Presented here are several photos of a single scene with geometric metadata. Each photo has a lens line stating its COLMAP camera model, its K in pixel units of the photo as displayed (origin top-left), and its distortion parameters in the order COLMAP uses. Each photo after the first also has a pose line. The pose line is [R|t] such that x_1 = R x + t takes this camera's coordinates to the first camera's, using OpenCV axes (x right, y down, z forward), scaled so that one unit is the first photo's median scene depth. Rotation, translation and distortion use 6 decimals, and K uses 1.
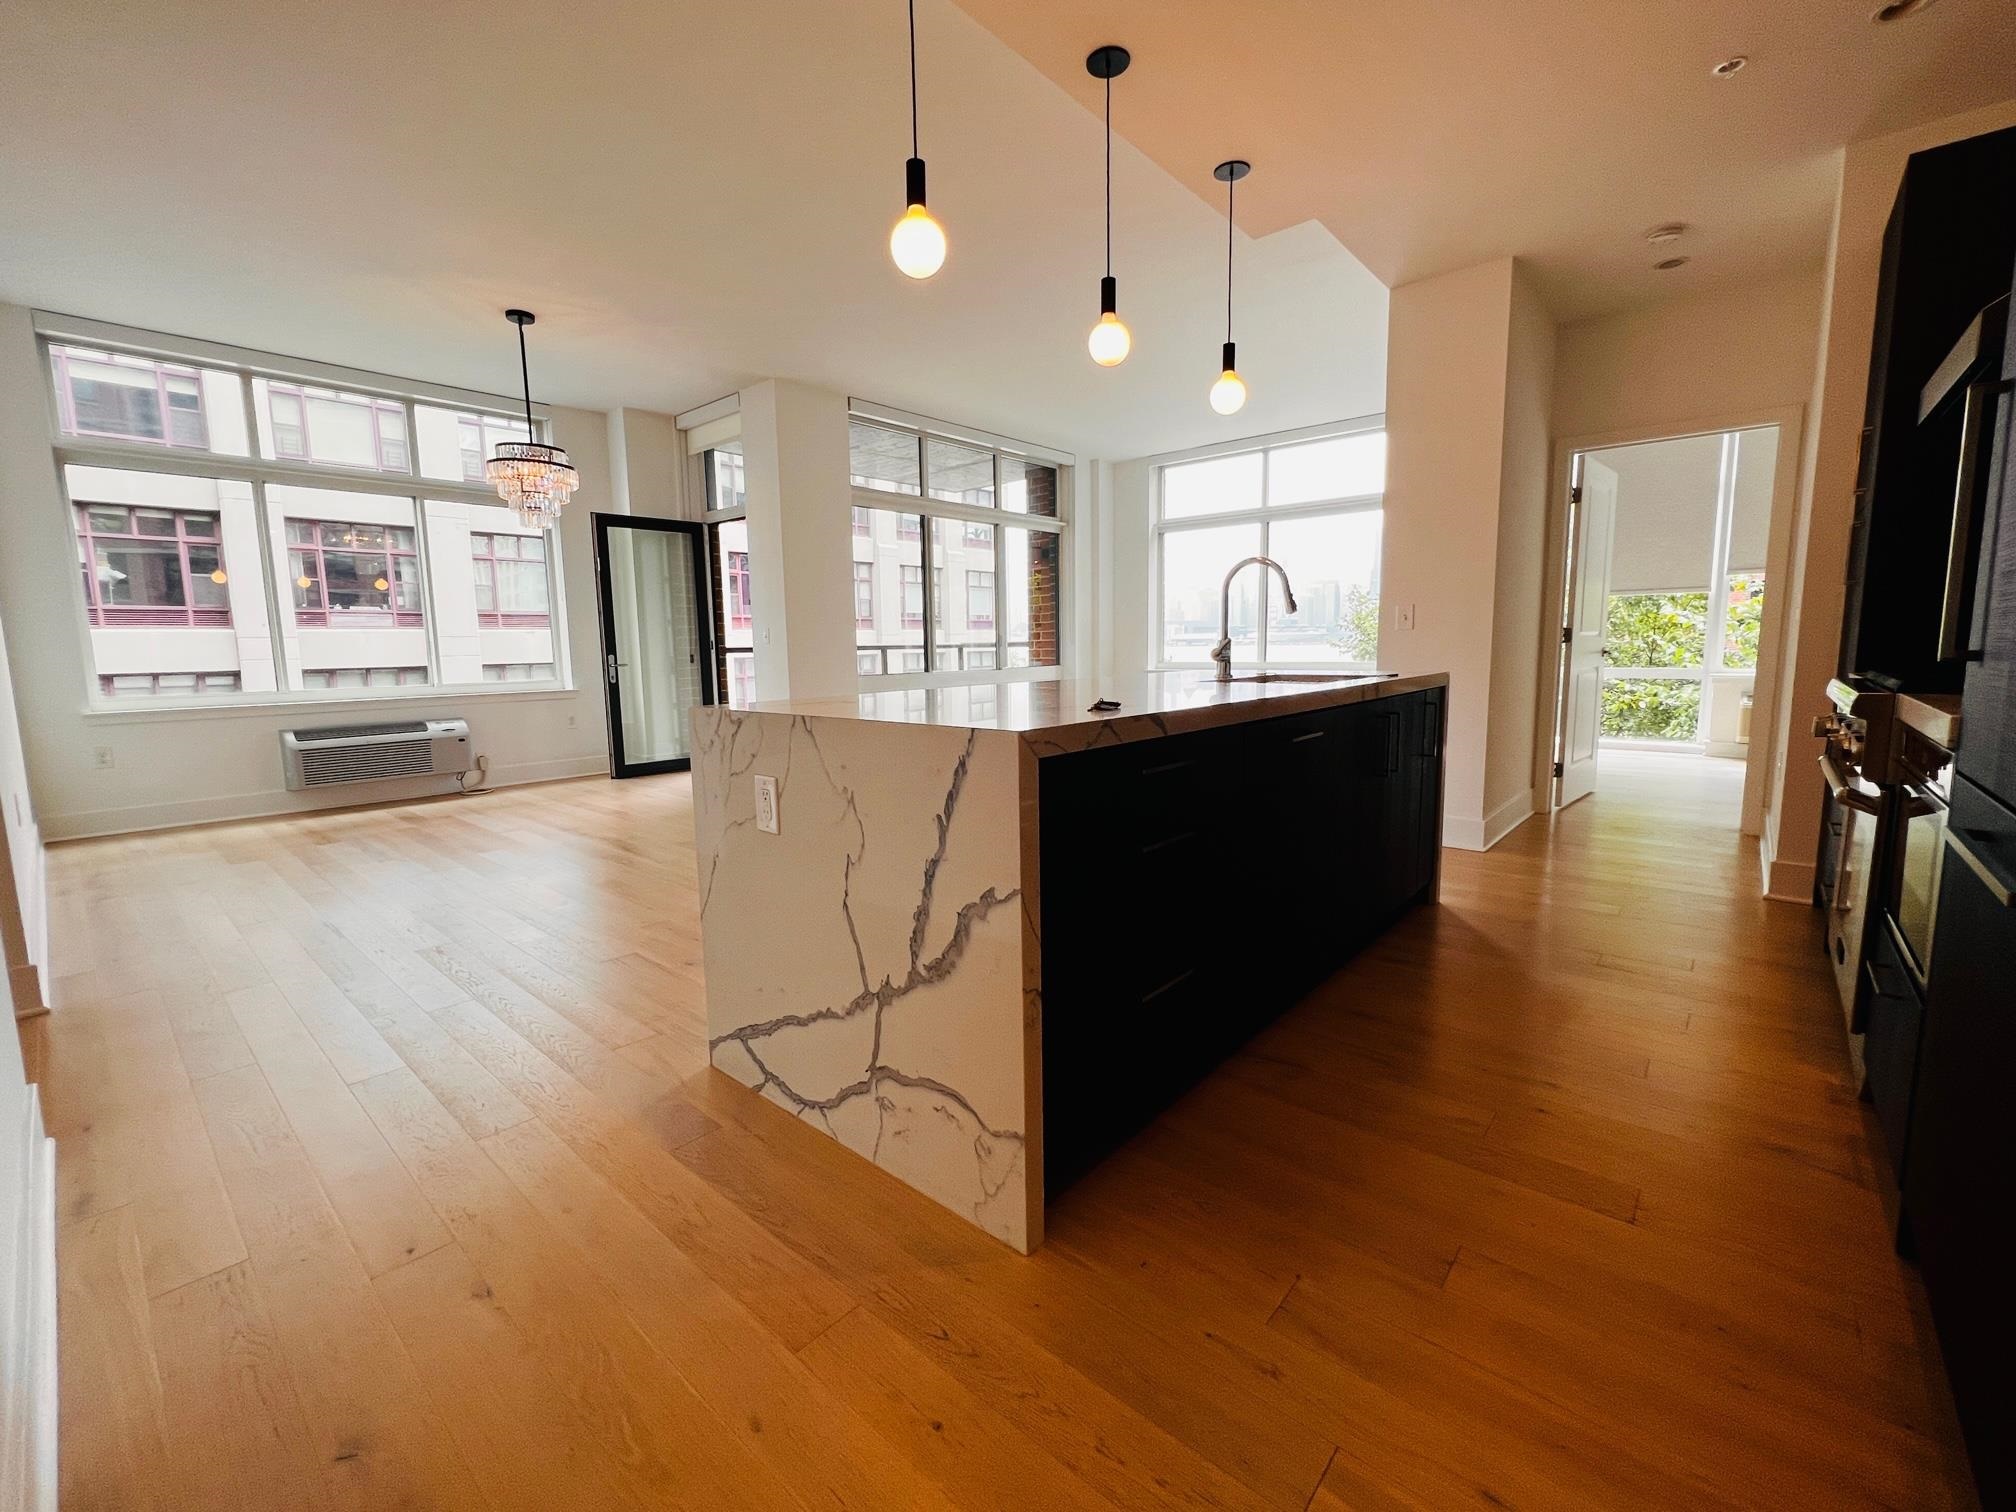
lens RADIAL K [[839.4, 0, 1000.2], [0, 839.4, 749.3], [0, 0, 1]] dist [0.000478, -0.000821]
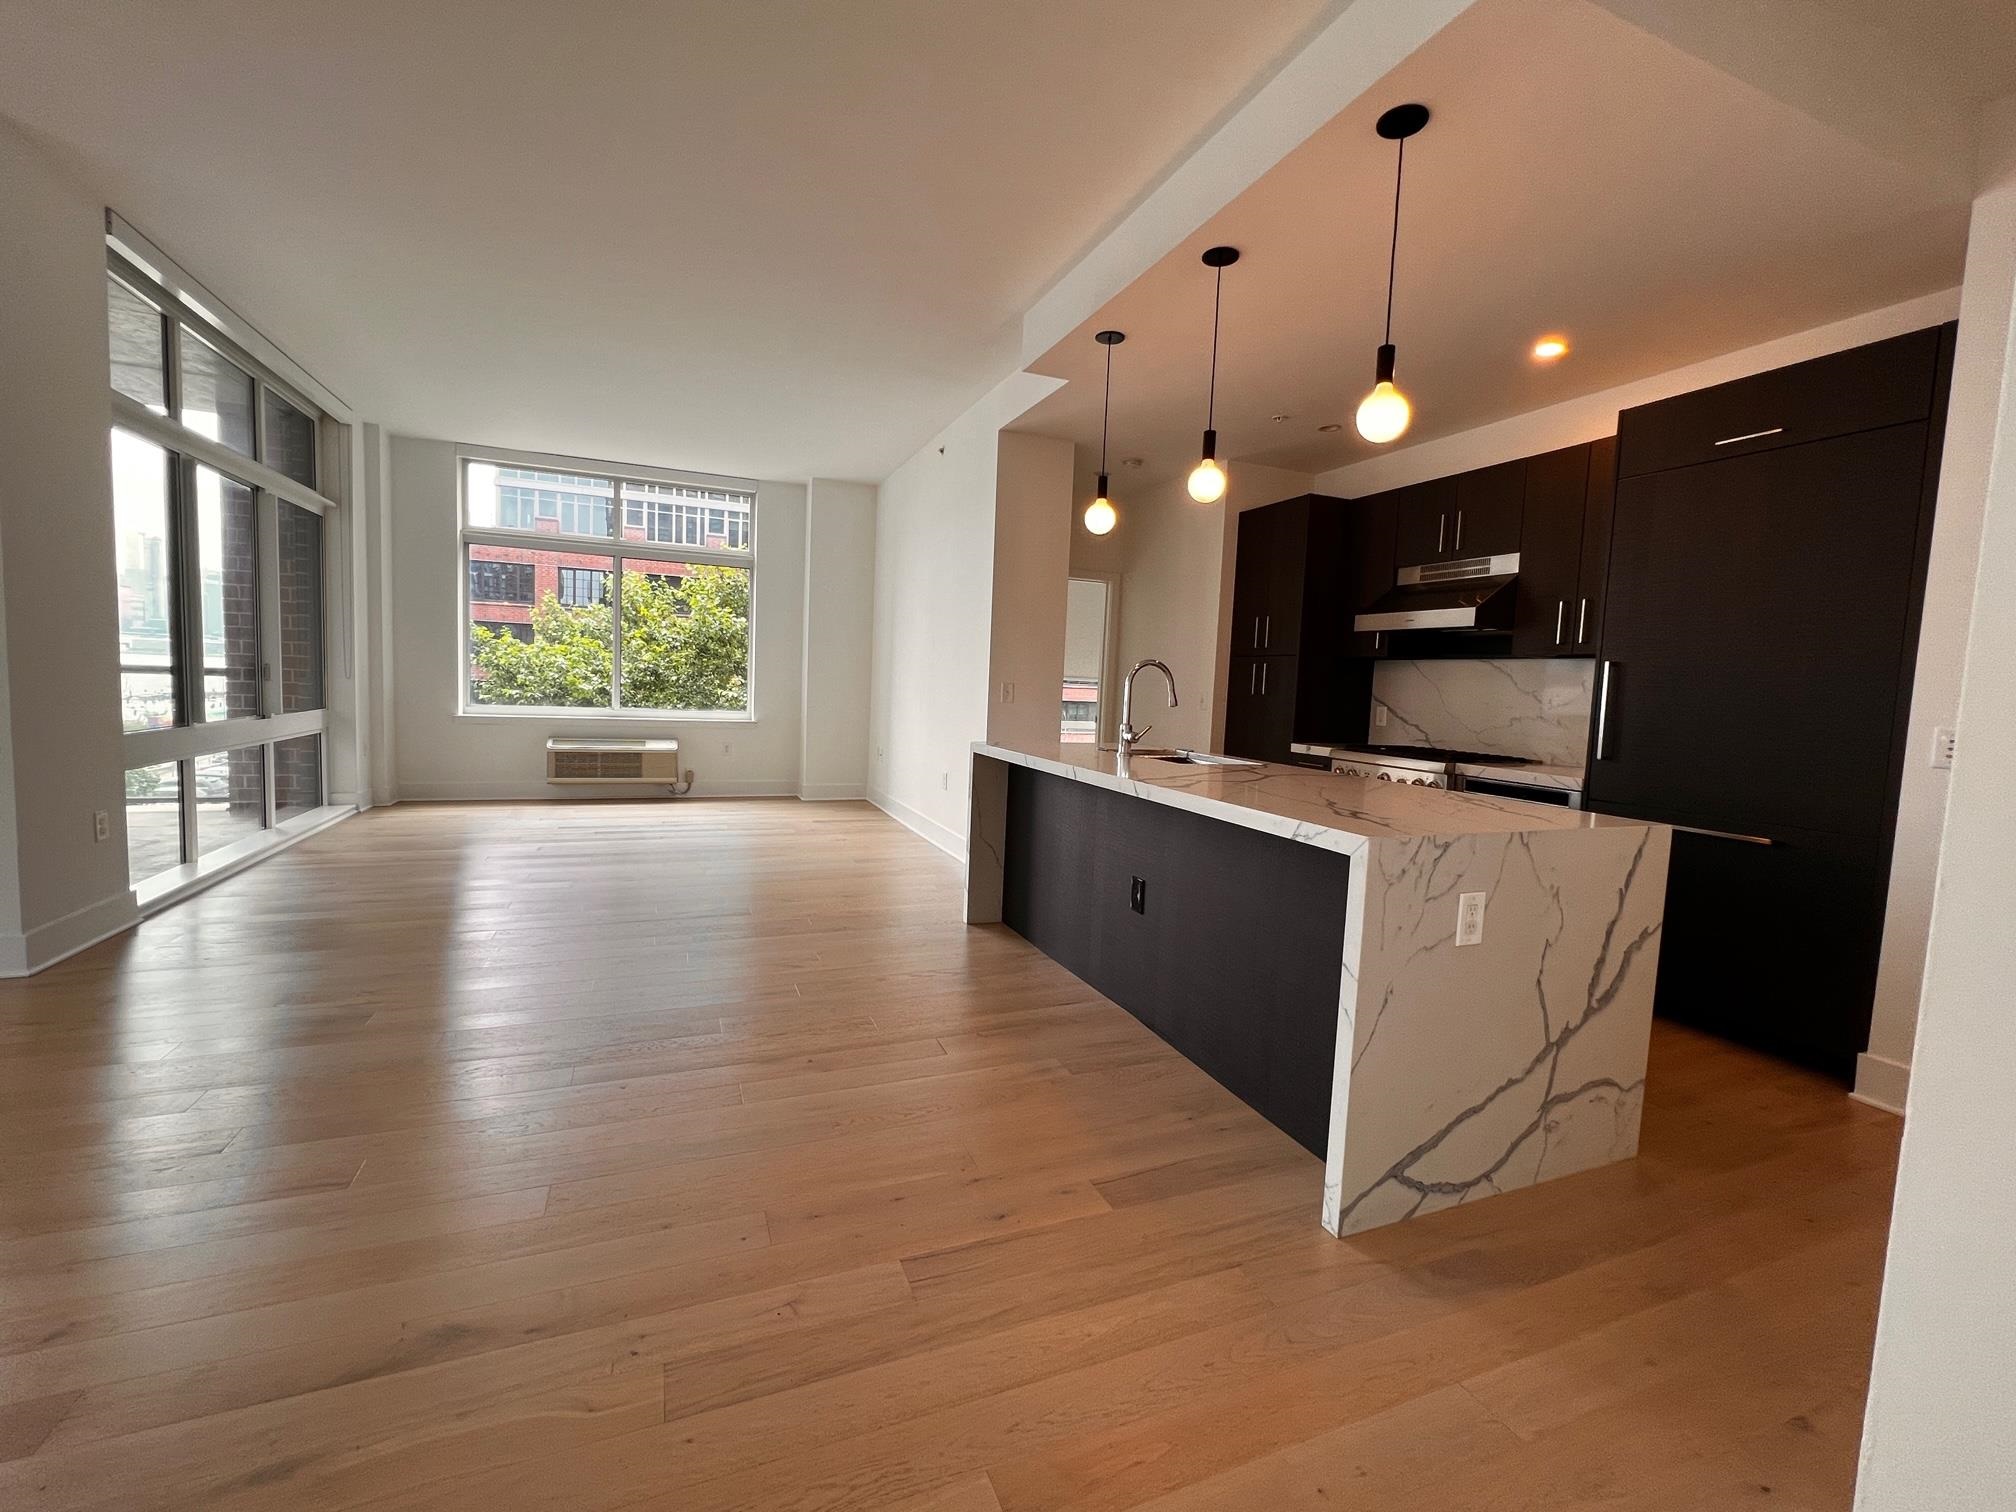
lens RADIAL K [[839.4, 0, 1001.4], [0, 839.4, 748.4], [0, 0, 1]] dist [0.000478, -0.000821]
pose [[0.443504, -0.034246, 0.895618, -0.968094], [0.061829, 0.998058, 0.007546, -0.126962], [-0.894137, 0.052028, 0.444760, 0.681386]]
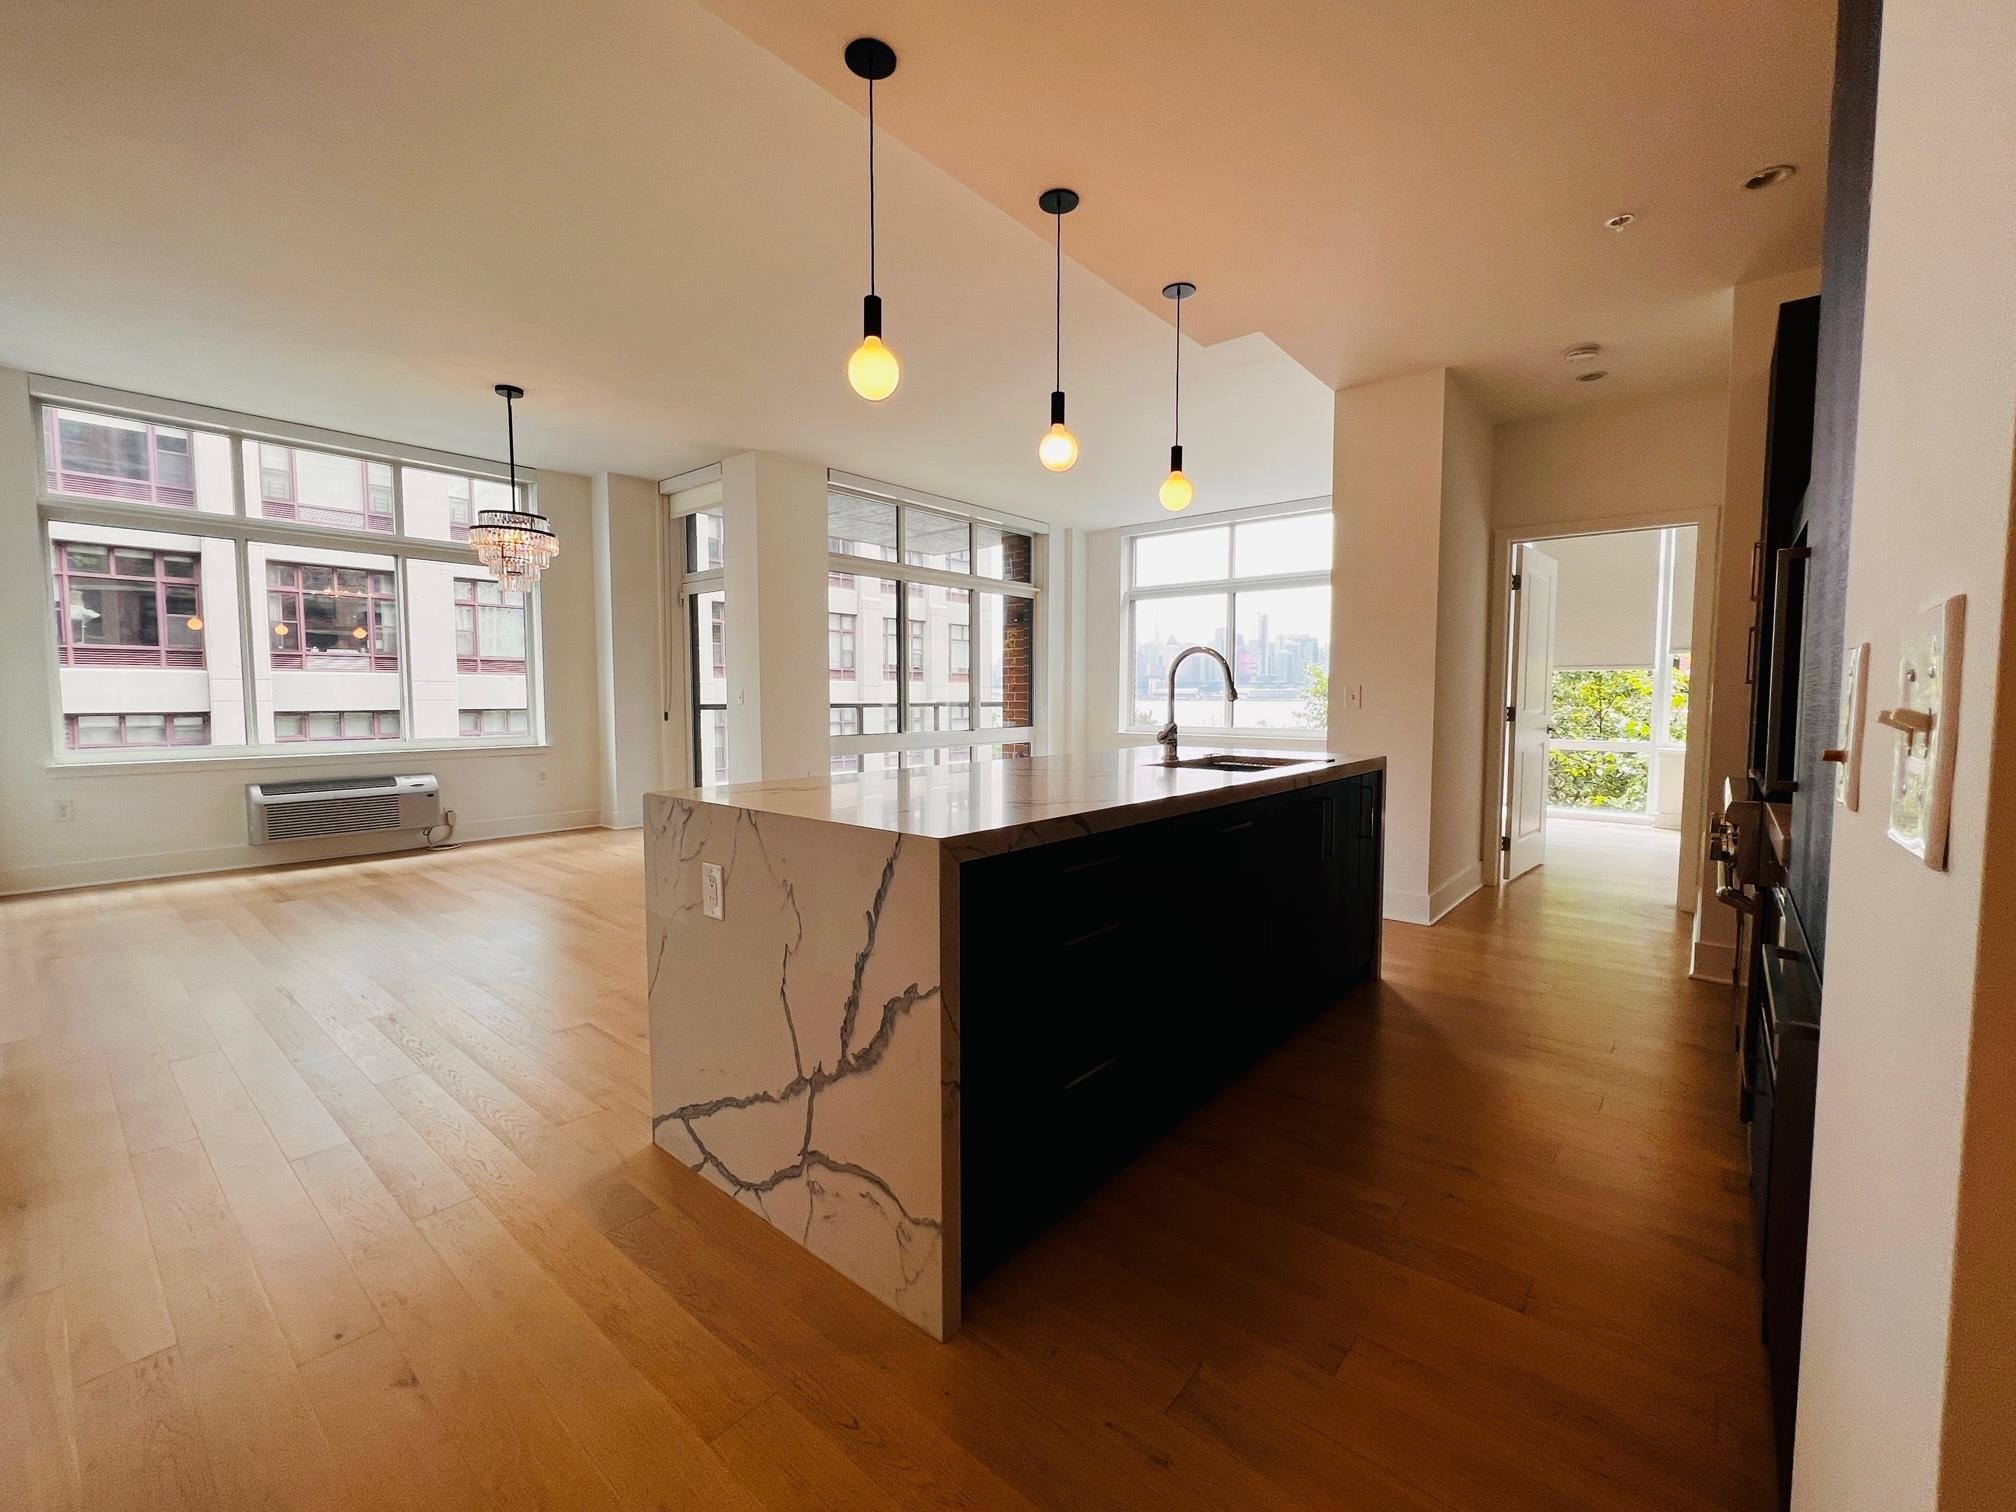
lens RADIAL K [[839.4, 0, 999.9], [0, 839.4, 749.8], [0, 0, 1]] dist [0.000478, -0.000821]
pose [[0.999639, 0.016476, 0.021227, 0.035285], [-0.015181, 0.998093, -0.059825, -0.034467], [-0.022172, 0.059481, 0.997983, -0.041097]]
